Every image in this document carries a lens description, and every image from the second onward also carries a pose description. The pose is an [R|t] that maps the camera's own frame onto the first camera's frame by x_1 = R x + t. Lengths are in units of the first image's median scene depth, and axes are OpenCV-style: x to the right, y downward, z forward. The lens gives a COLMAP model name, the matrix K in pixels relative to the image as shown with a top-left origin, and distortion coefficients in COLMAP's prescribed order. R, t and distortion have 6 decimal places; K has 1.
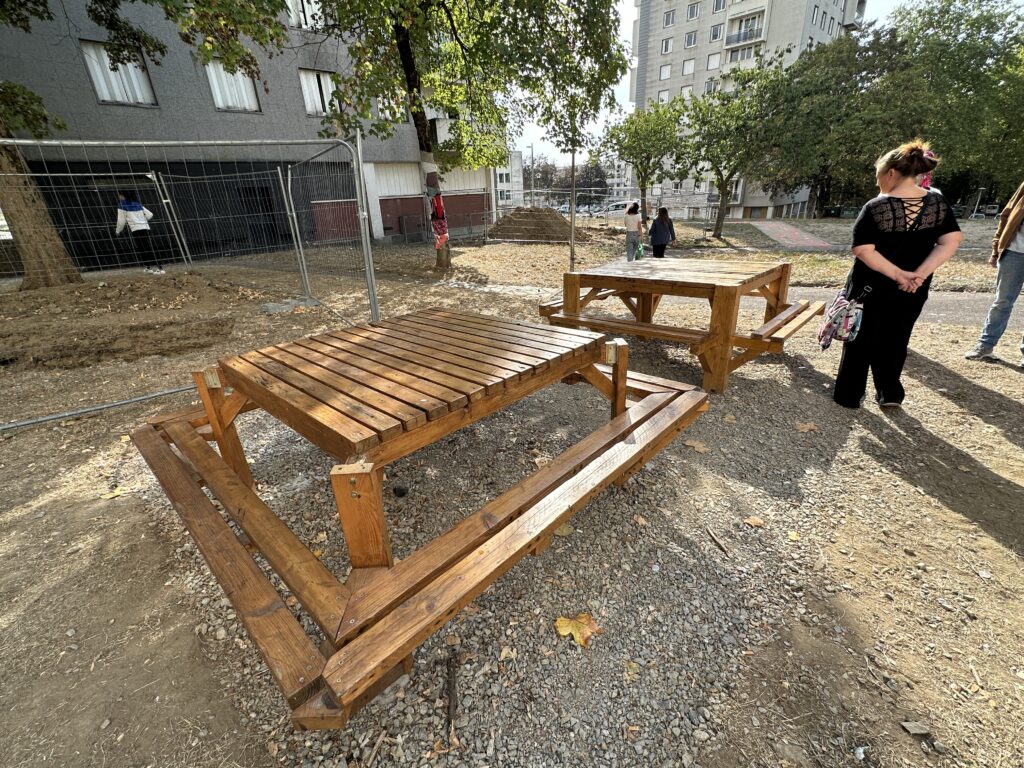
lens RADIAL K [[450.7, 0, 506.3], [0, 450.7, 393.3], [0, 0, 1]] dist [-0.013324, 0.001352]
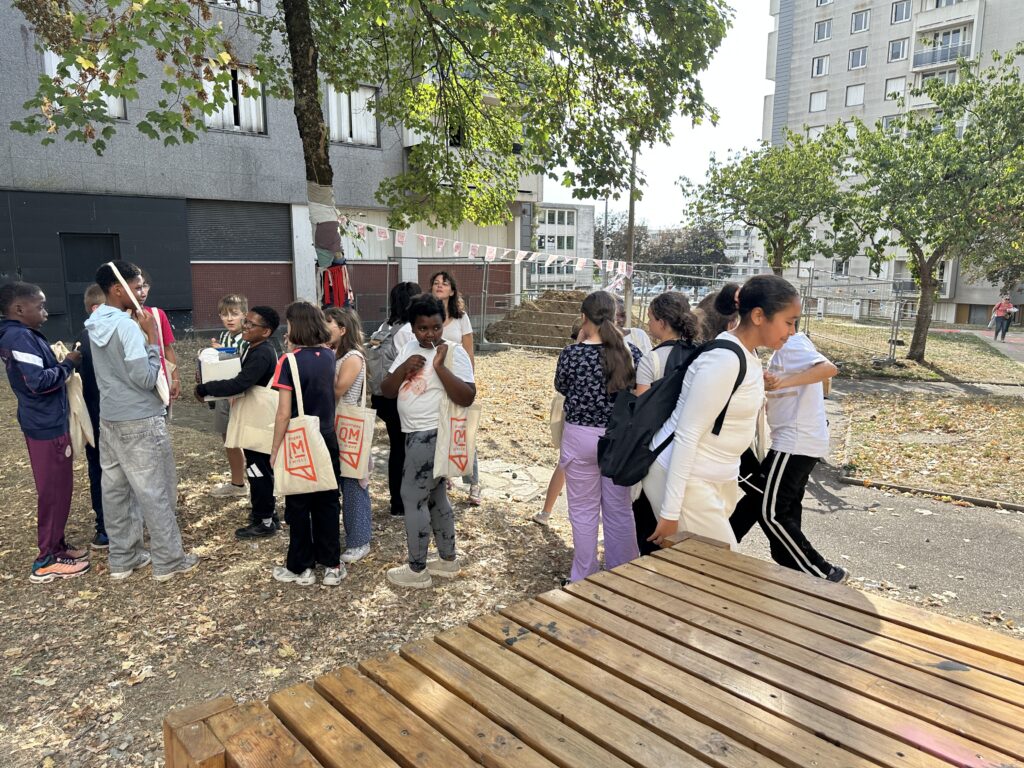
lens RADIAL K [[729.5, 0, 498.3], [0, 729.5, 403.4], [0, 0, 1]] dist [0.017509, -0.019787]
pose [[0.994256, 0.064759, -0.085217, 0.038282], [-0.082343, 0.971450, -0.222495, -0.046919], [0.068376, 0.228234, 0.971202, 0.097740]]
